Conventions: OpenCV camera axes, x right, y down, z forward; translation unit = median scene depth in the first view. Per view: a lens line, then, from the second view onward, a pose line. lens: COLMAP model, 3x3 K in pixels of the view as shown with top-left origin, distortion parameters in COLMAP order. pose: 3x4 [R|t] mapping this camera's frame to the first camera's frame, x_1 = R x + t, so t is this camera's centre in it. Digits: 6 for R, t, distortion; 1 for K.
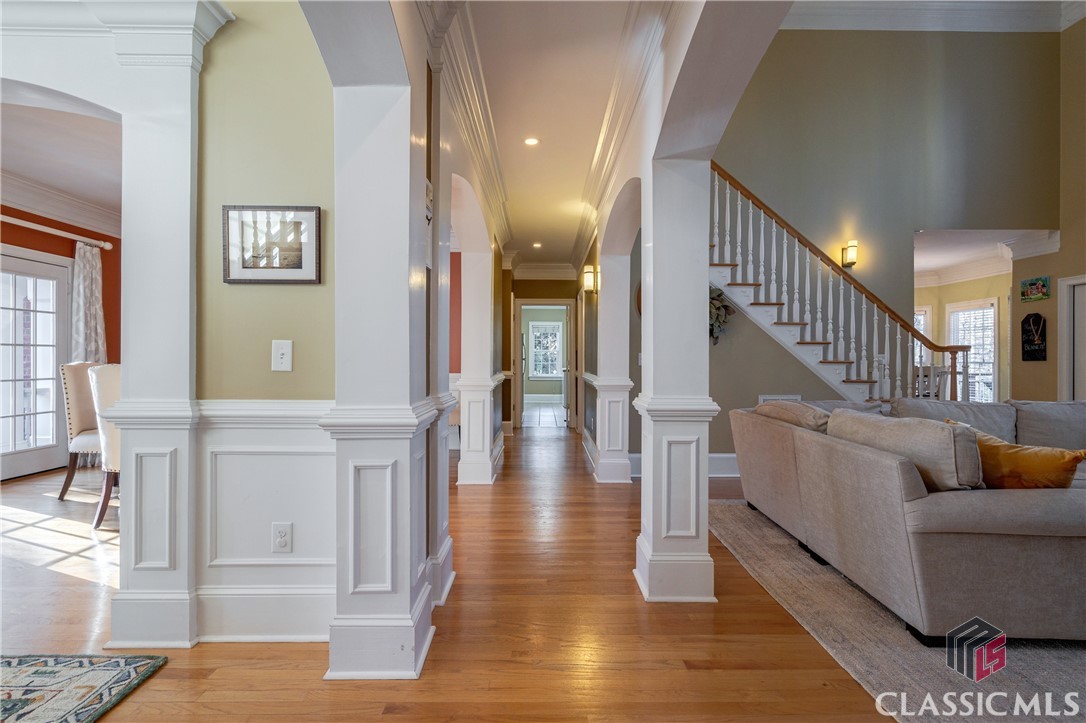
lens RADIAL K [[501.4, 0, 535.0], [0, 501.4, 359.5], [0, 0, 1]] dist [-0.003251, 0.001780]
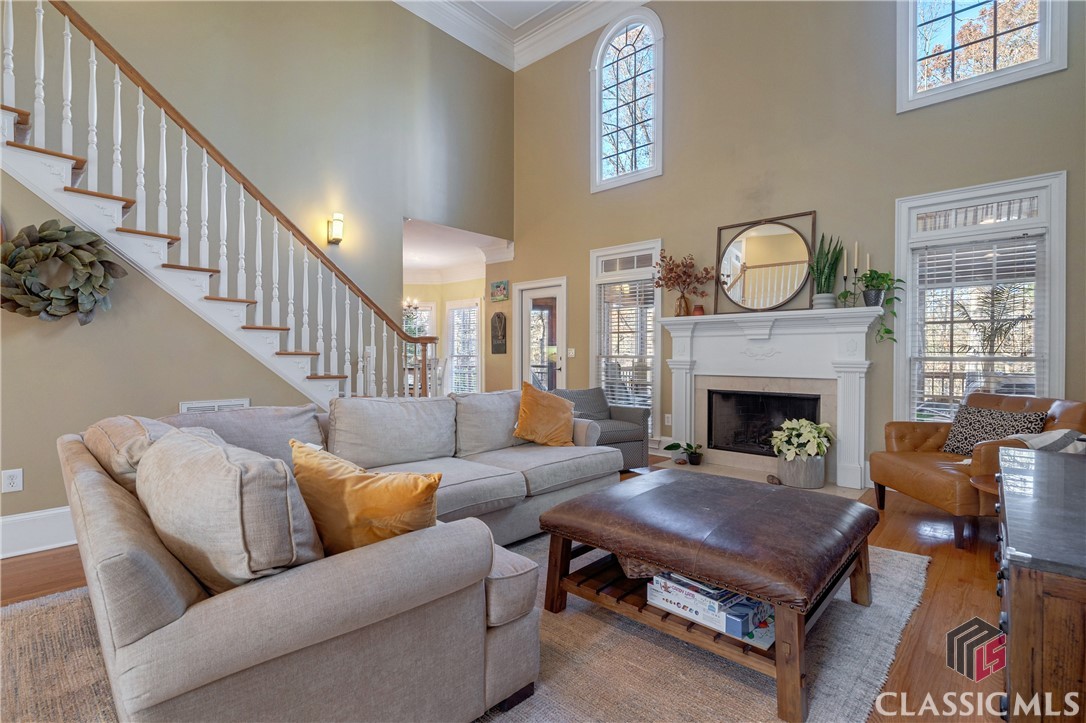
lens RADIAL K [[501.4, 0, 539.1], [0, 501.4, 357.4], [0, 0, 1]] dist [-0.003251, 0.001780]
pose [[0.691535, -0.002300, 0.722339, 0.295968], [-0.000510, 0.999993, 0.003672, 0.008164], [-0.722343, -0.002908, 0.691529, 0.180562]]
